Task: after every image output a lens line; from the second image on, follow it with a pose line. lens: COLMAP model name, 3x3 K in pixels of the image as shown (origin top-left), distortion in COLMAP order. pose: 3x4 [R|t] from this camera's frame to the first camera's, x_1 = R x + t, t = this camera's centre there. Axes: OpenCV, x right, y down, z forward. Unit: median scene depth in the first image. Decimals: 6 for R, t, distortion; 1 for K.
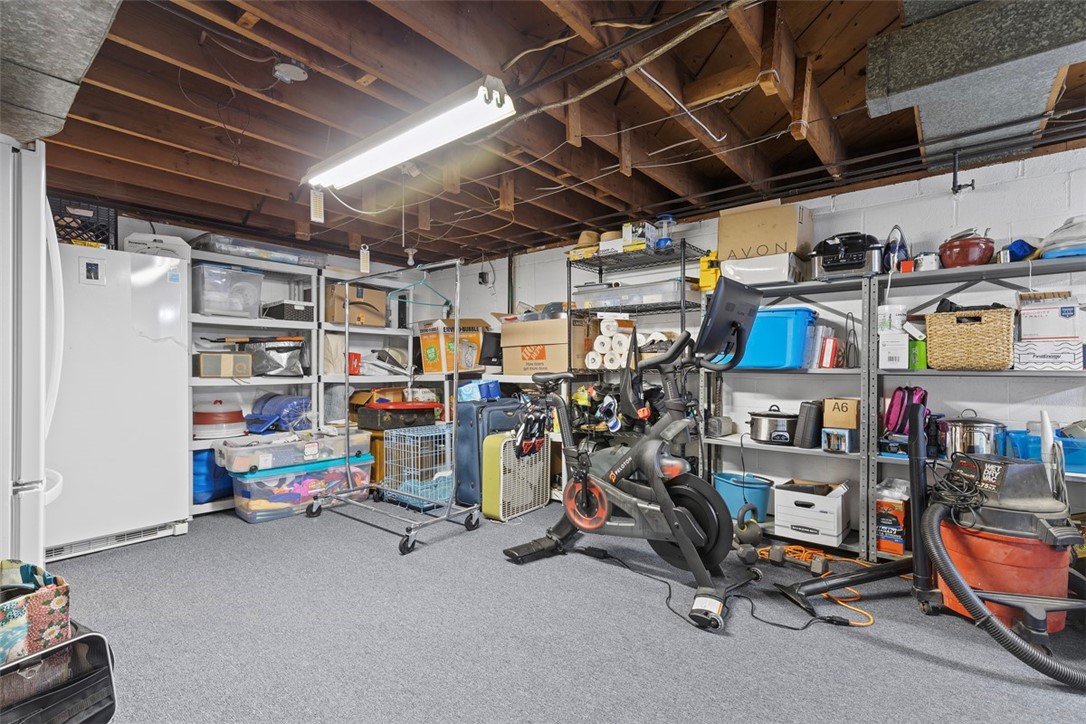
lens RADIAL K [[495.9, 0, 545.5], [0, 495.9, 363.0], [0, 0, 1]] dist [0.014852, -0.004055]
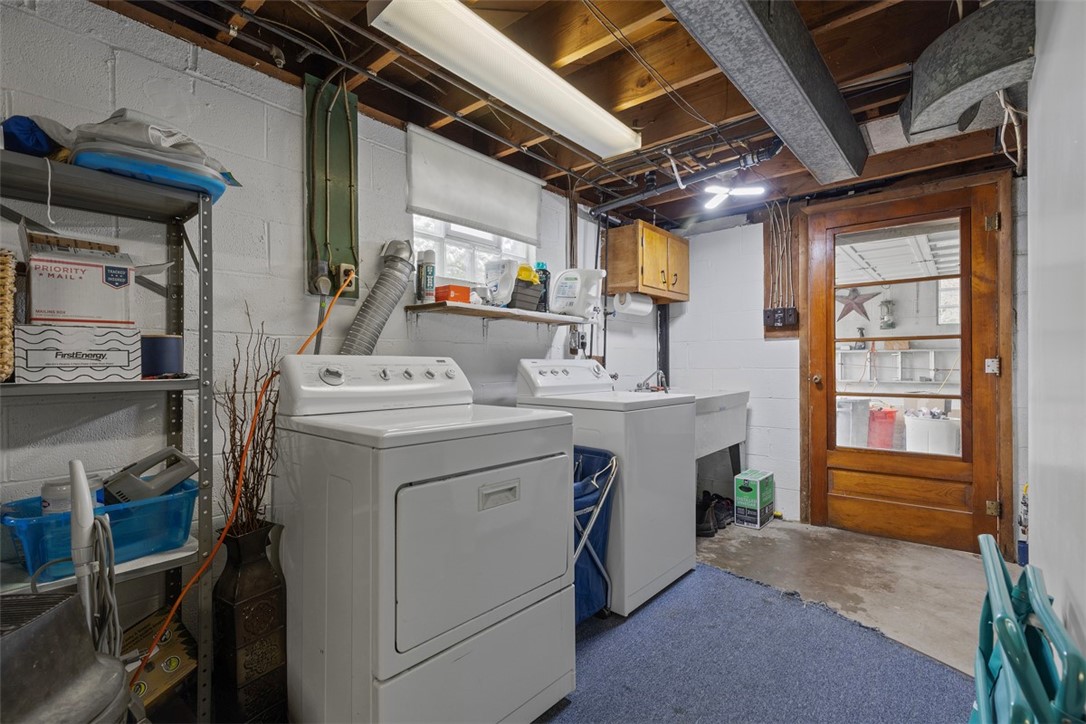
lens RADIAL K [[495.9, 0, 545.8], [0, 495.9, 363.3], [0, 0, 1]] dist [0.014852, -0.004055]
pose [[0.017160, -0.000699, 0.999853, 0.480585], [0.000593, 1.000000, 0.000689, -0.004901], [-0.999853, 0.000581, 0.017161, 0.501489]]
